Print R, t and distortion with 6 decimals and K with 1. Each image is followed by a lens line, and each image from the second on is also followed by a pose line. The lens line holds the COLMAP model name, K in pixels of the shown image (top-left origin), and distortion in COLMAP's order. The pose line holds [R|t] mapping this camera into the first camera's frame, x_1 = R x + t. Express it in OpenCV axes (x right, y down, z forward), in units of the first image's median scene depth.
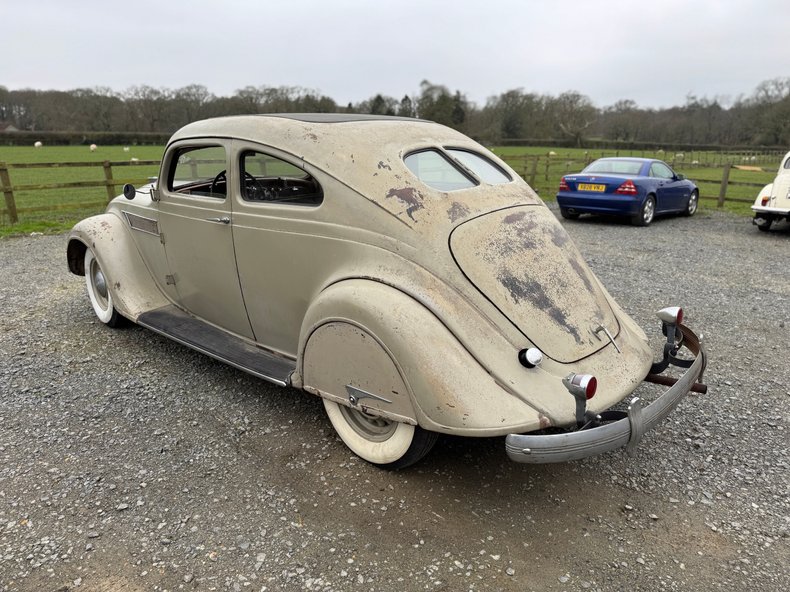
lens RADIAL K [[560.9, 0, 393.7], [0, 560.9, 300.3], [0, 0, 1]] dist [0.038978, -0.038755]
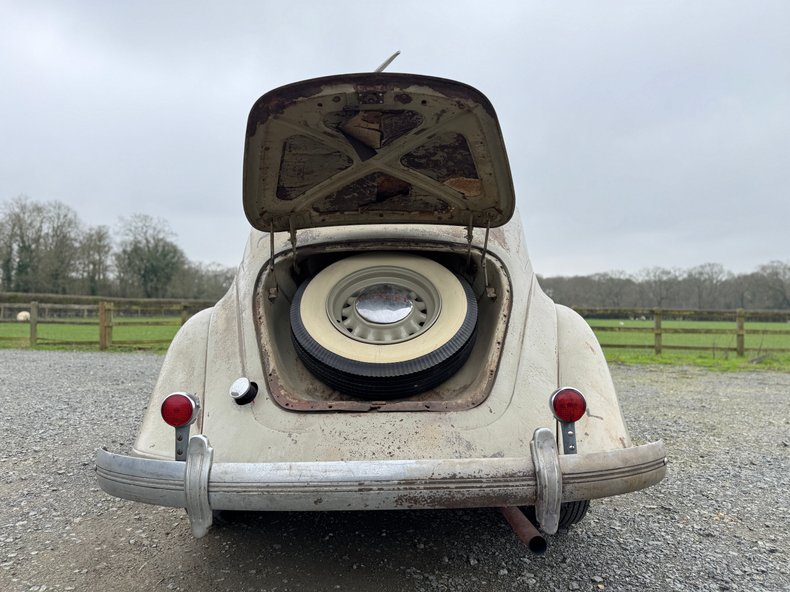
lens RADIAL K [[560.9, 0, 388.7], [0, 560.9, 297.9], [0, 0, 1]] dist [0.038978, -0.038755]
pose [[0.656590, -0.013580, -0.754126, 0.823746], [-0.221140, 0.952433, -0.209689, 0.084238], [0.721101, 0.304447, 0.622354, 0.533992]]
